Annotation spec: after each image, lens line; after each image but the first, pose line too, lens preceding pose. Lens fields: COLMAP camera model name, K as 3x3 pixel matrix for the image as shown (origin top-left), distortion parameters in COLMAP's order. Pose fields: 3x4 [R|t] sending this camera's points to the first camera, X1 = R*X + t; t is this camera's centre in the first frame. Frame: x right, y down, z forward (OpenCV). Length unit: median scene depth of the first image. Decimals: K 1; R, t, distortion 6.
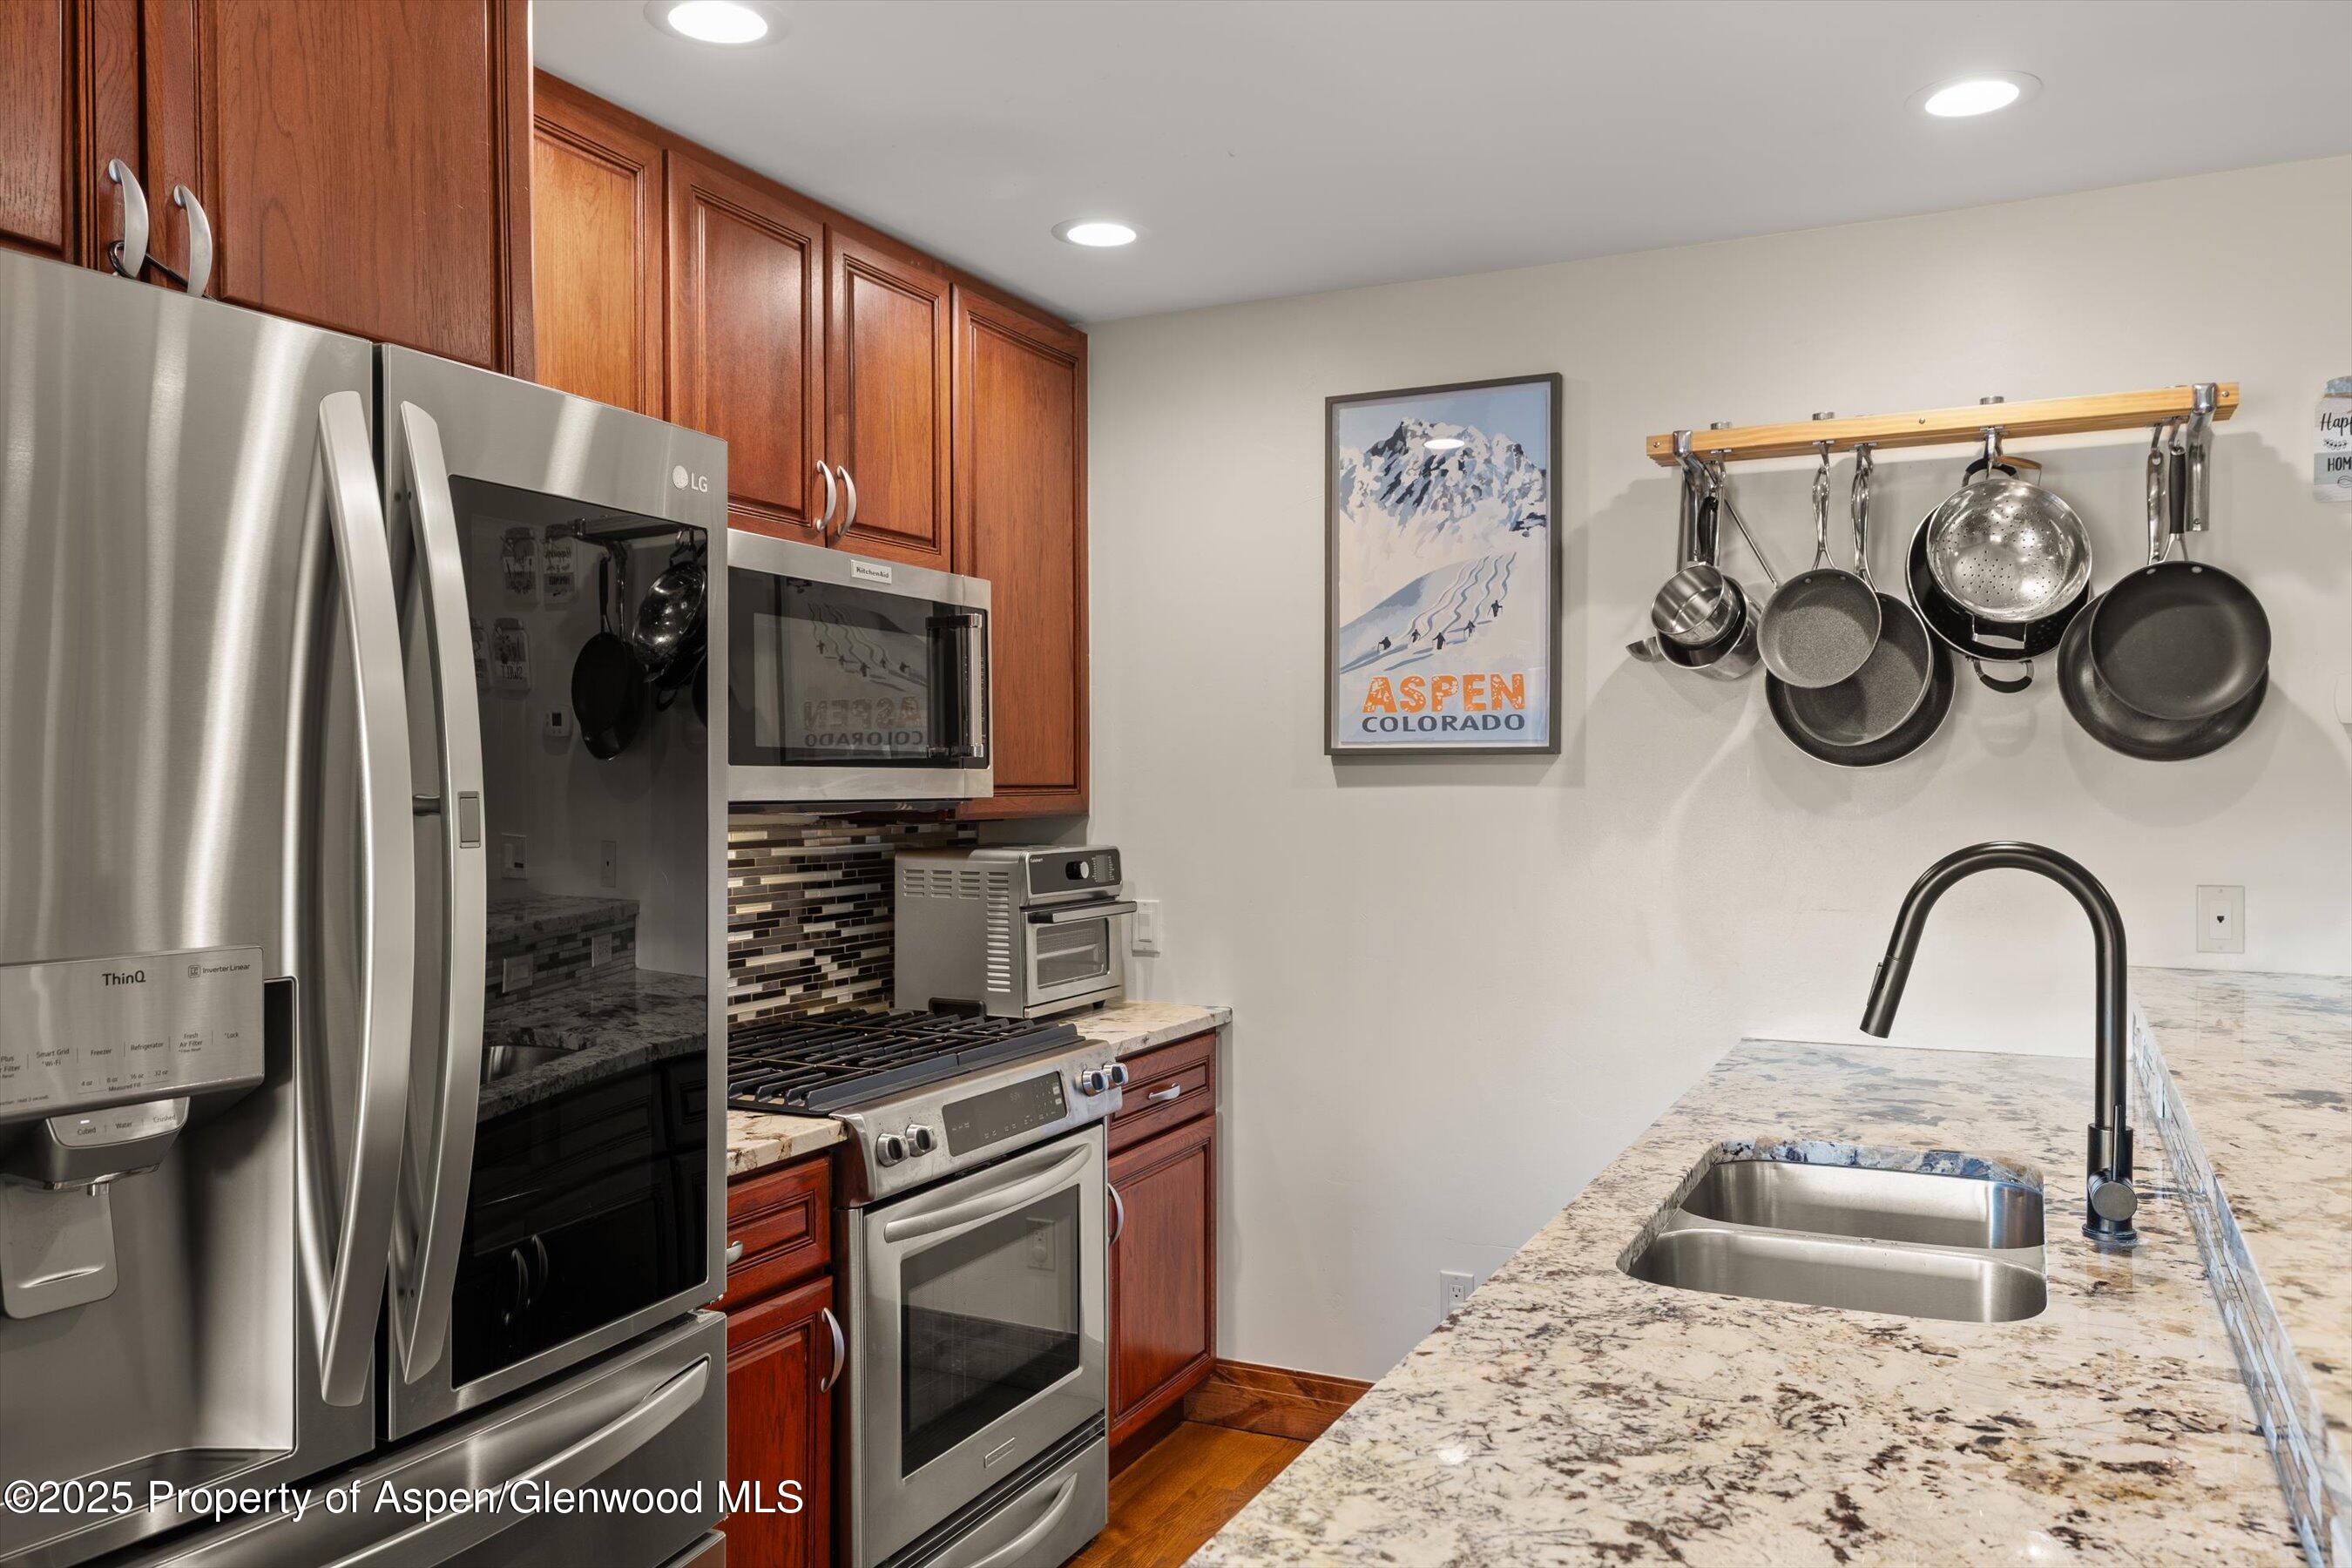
lens RADIAL K [[1685.4, 0, 1180.3], [0, 1685.4, 786.2], [0, 0, 1]] dist [-0.002974, -0.000989]
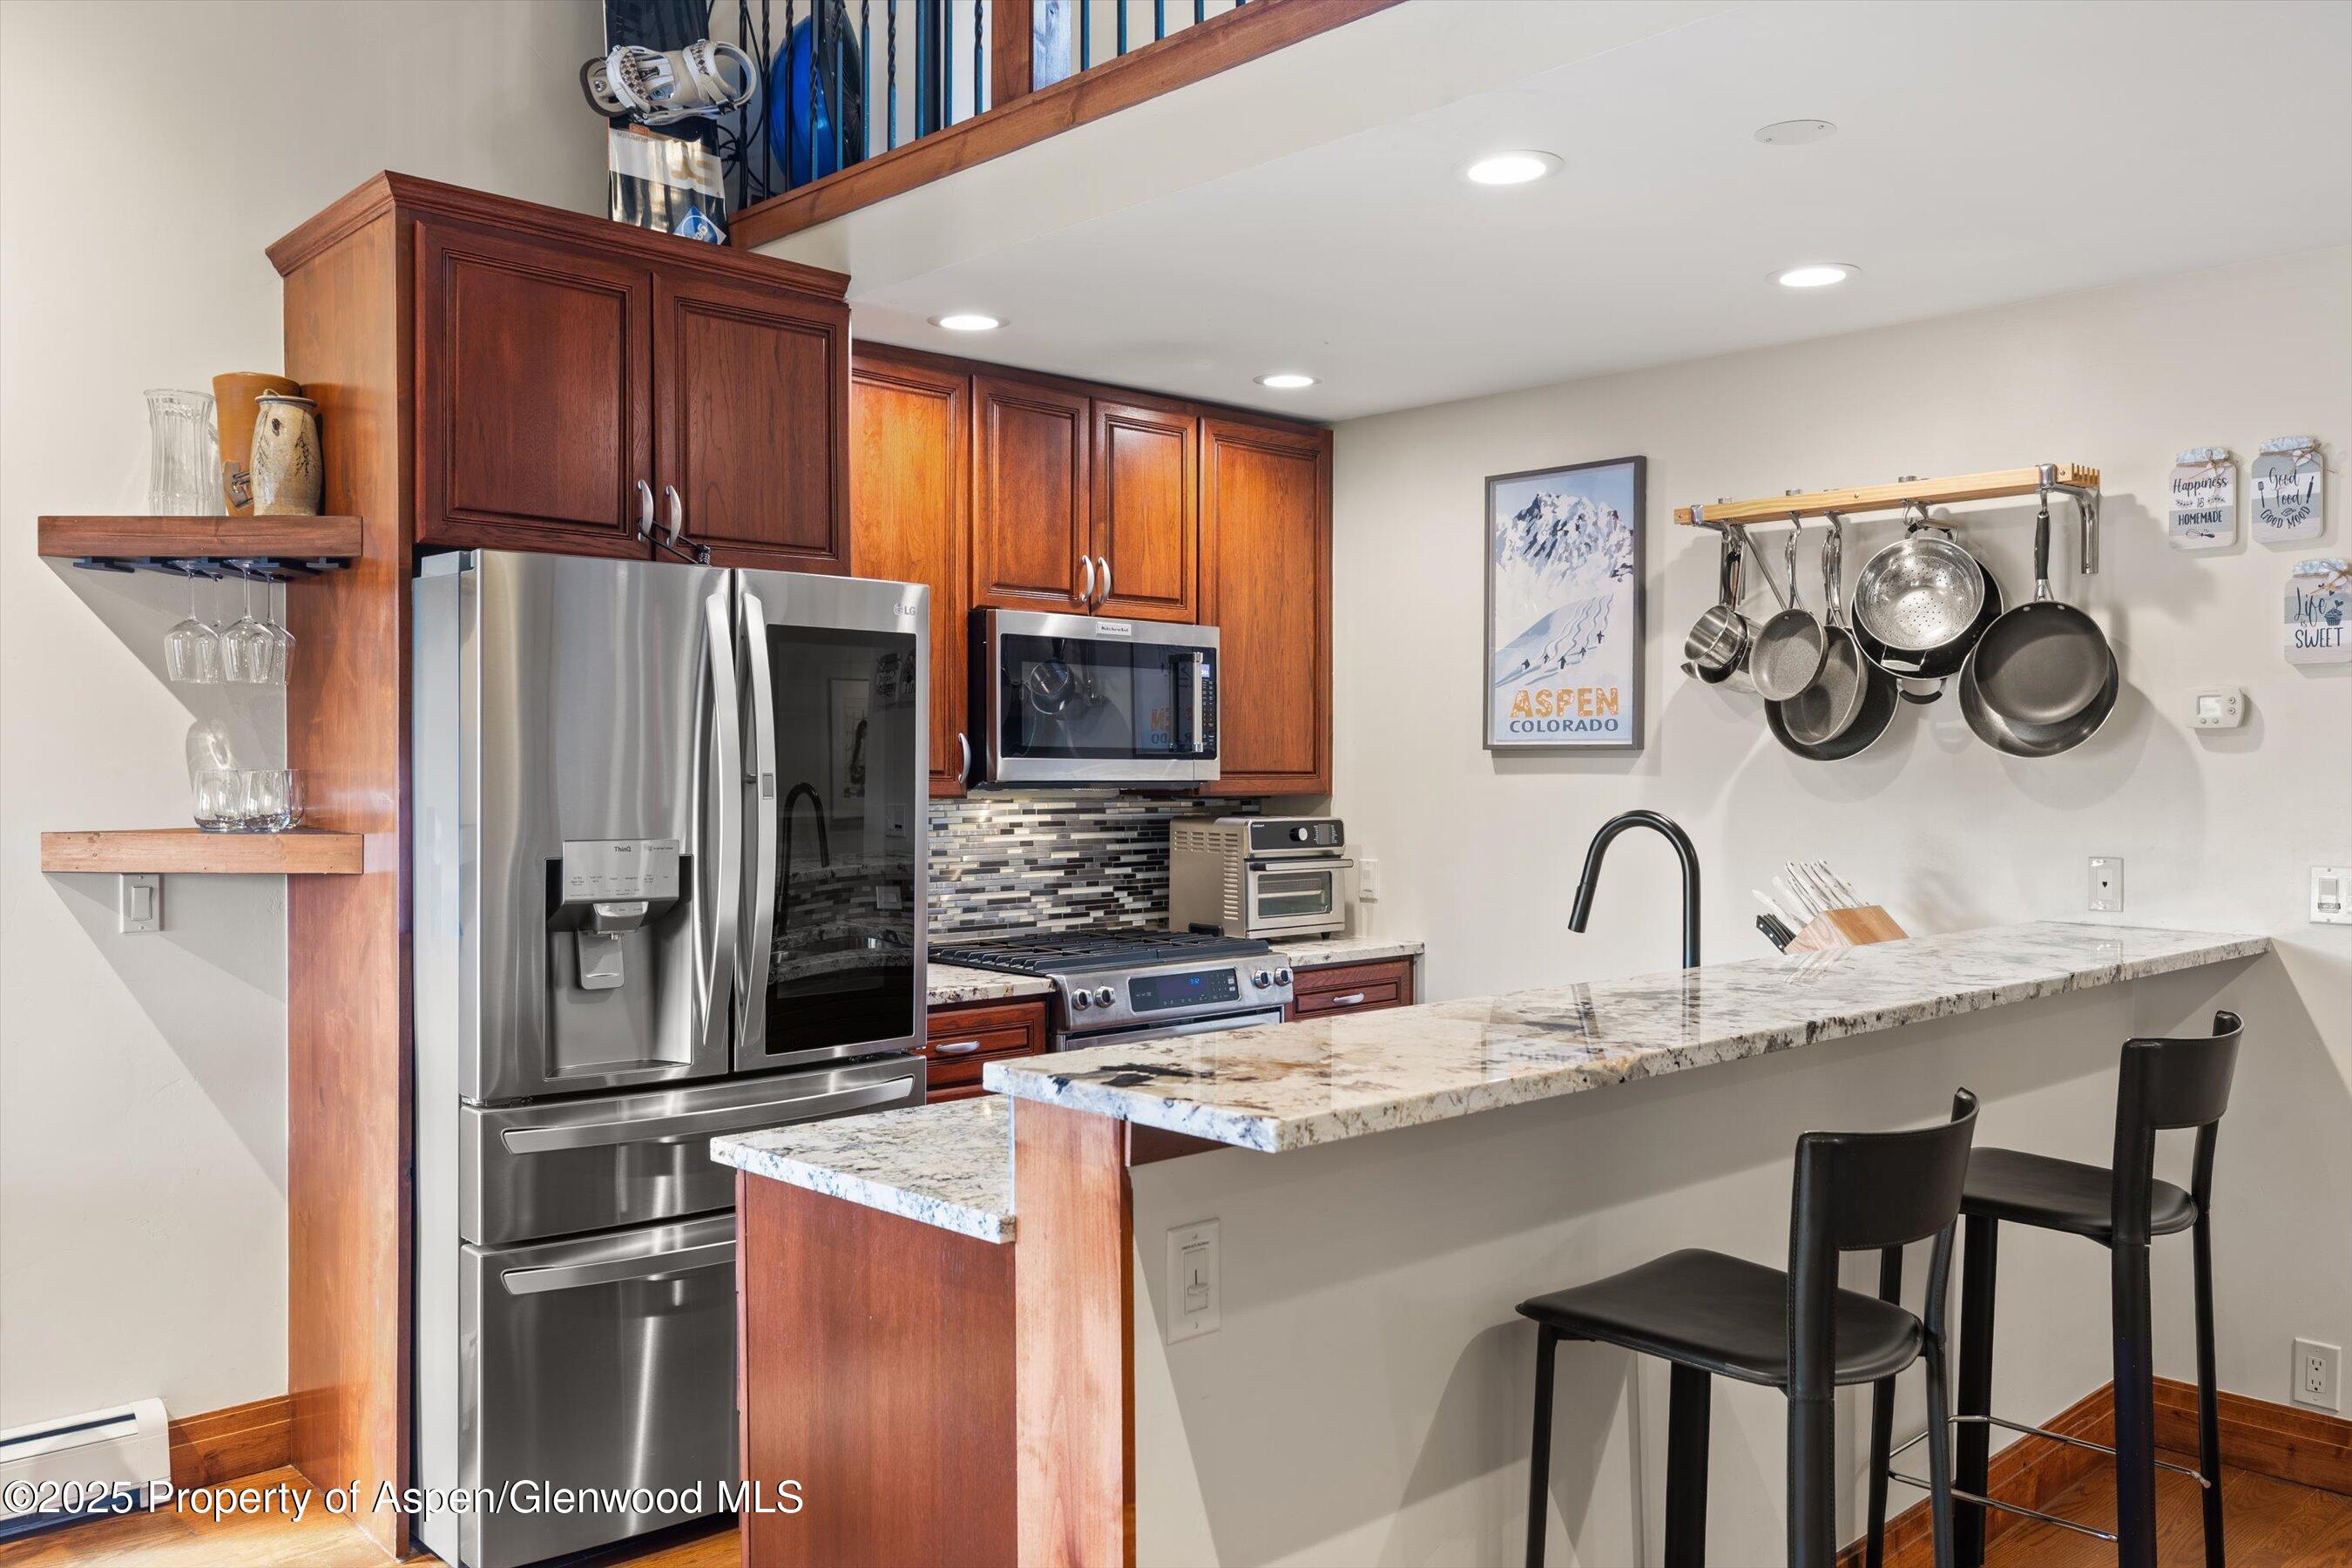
lens RADIAL K [[1812.0, 0, 1176.6], [0, 1812.0, 754.7], [0, 0, 1]] dist [0.000087, 0.002769]
pose [[0.936770, 0.002069, -0.349939, 0.375320], [-0.005307, 0.999952, -0.008294, -0.001873], [0.349905, 0.009626, 0.936736, -0.424430]]
